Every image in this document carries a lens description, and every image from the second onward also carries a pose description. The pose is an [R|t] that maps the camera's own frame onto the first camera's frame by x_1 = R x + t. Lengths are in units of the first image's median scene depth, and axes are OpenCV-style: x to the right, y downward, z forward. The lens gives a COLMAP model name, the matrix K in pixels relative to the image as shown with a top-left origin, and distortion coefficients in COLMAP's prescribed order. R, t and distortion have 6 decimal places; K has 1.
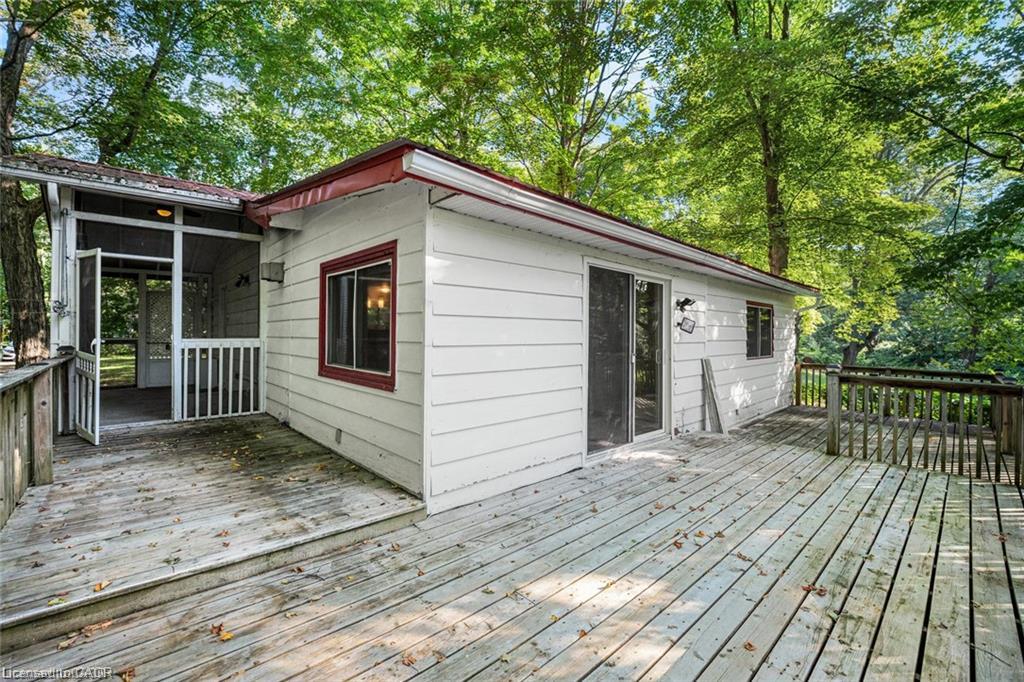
lens RADIAL K [[431.6, 0, 506.1], [0, 431.6, 332.4], [0, 0, 1]] dist [-0.009819, -0.000729]
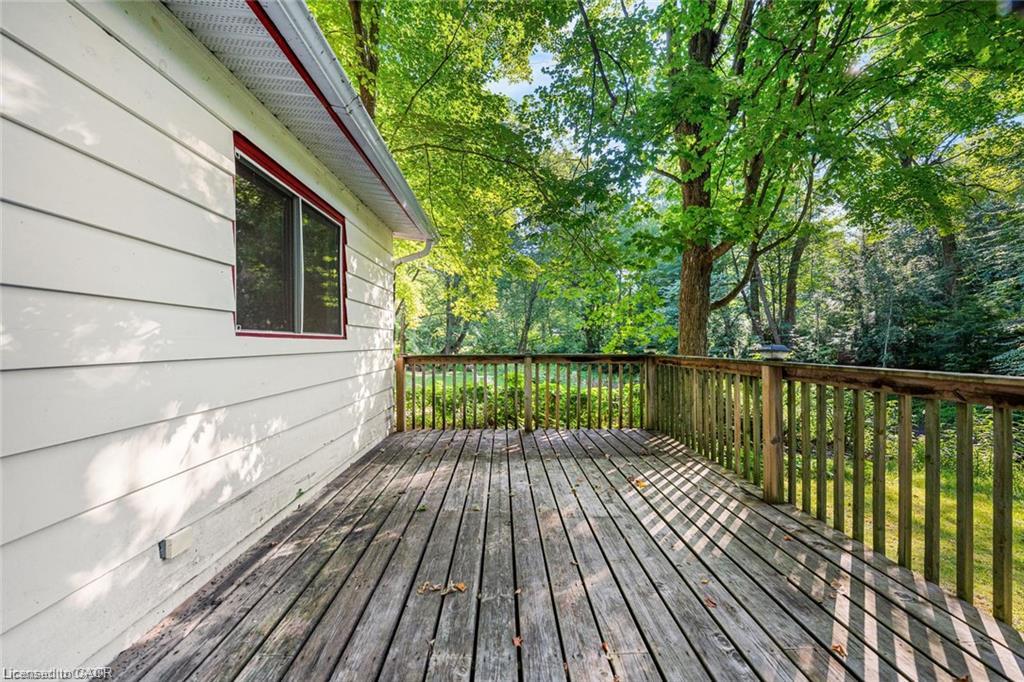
lens RADIAL K [[431.6, 0, 513.2], [0, 431.6, 340.7], [0, 0, 1]] dist [-0.009819, -0.000729]
pose [[0.666440, -0.013596, 0.745434, 0.412509], [0.021561, 0.999767, -0.001042, 0.064193], [-0.745247, 0.016767, 0.666578, 0.589426]]
